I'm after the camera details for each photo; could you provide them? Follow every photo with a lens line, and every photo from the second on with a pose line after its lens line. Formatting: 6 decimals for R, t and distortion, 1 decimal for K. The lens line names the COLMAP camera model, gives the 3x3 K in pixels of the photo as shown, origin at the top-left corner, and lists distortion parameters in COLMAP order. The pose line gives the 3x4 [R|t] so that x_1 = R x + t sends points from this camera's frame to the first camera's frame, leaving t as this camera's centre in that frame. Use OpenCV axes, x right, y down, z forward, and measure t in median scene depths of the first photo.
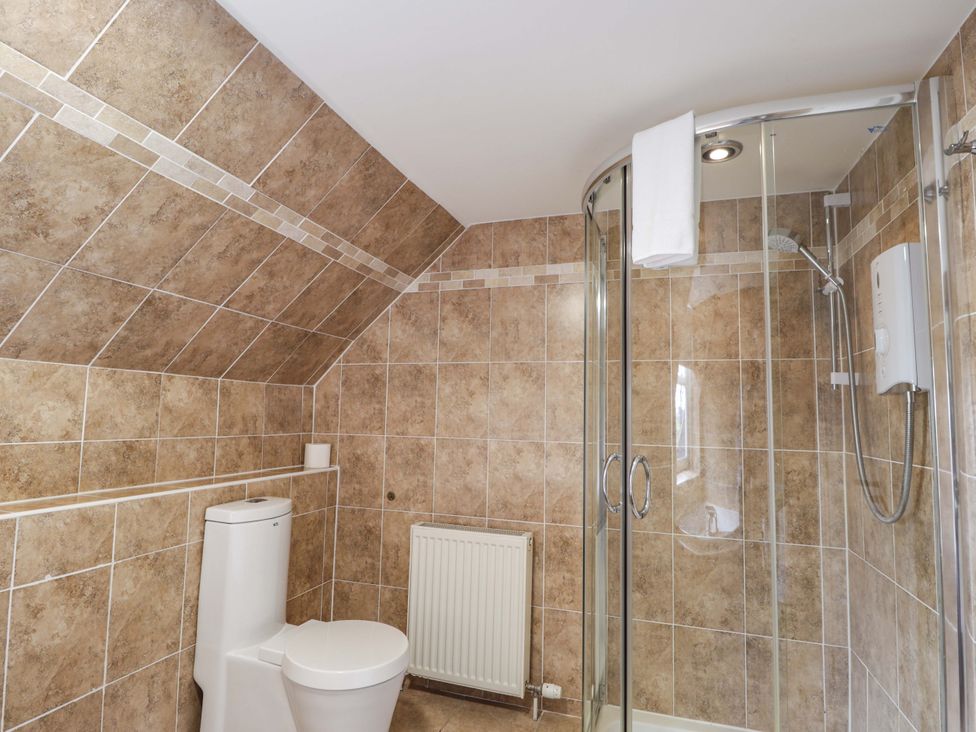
lens RADIAL K [[518.6, 0, 484.9], [0, 518.6, 363.1], [0, 0, 1]] dist [0.000740, -0.015495]
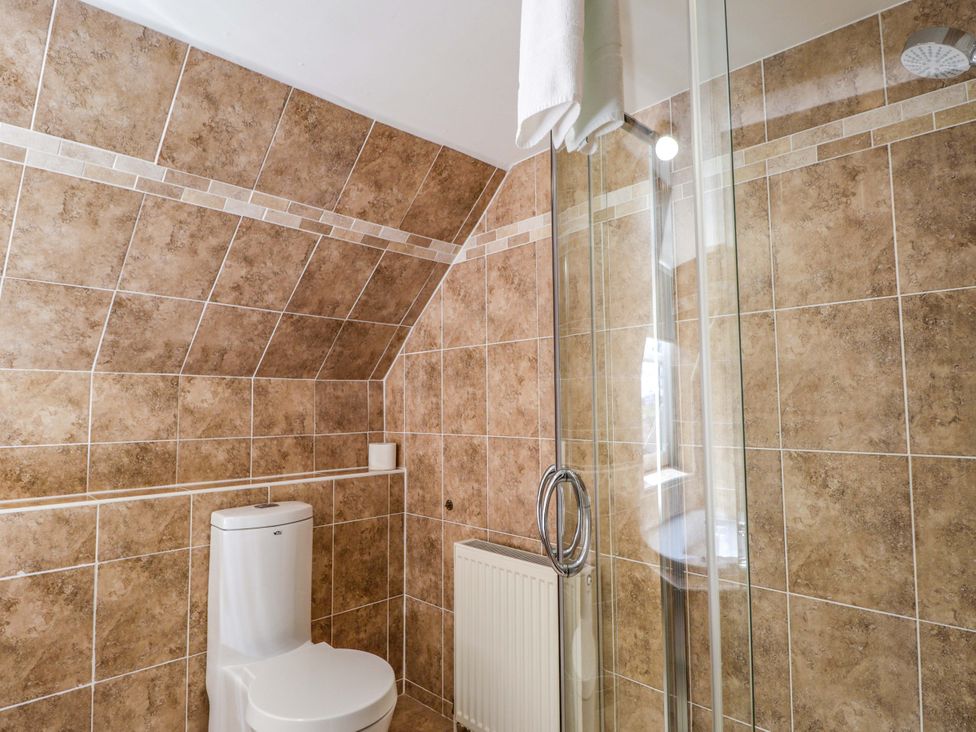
lens RADIAL K [[546.1, 0, 494.8], [0, 546.1, 361.8], [0, 0, 1]] dist [-0.003697, -0.012744]
pose [[0.900349, -0.063222, -0.430551, 0.376632], [0.069819, 0.997560, -0.000480, 0.037078], [0.429531, -0.029628, 0.902566, 0.307657]]
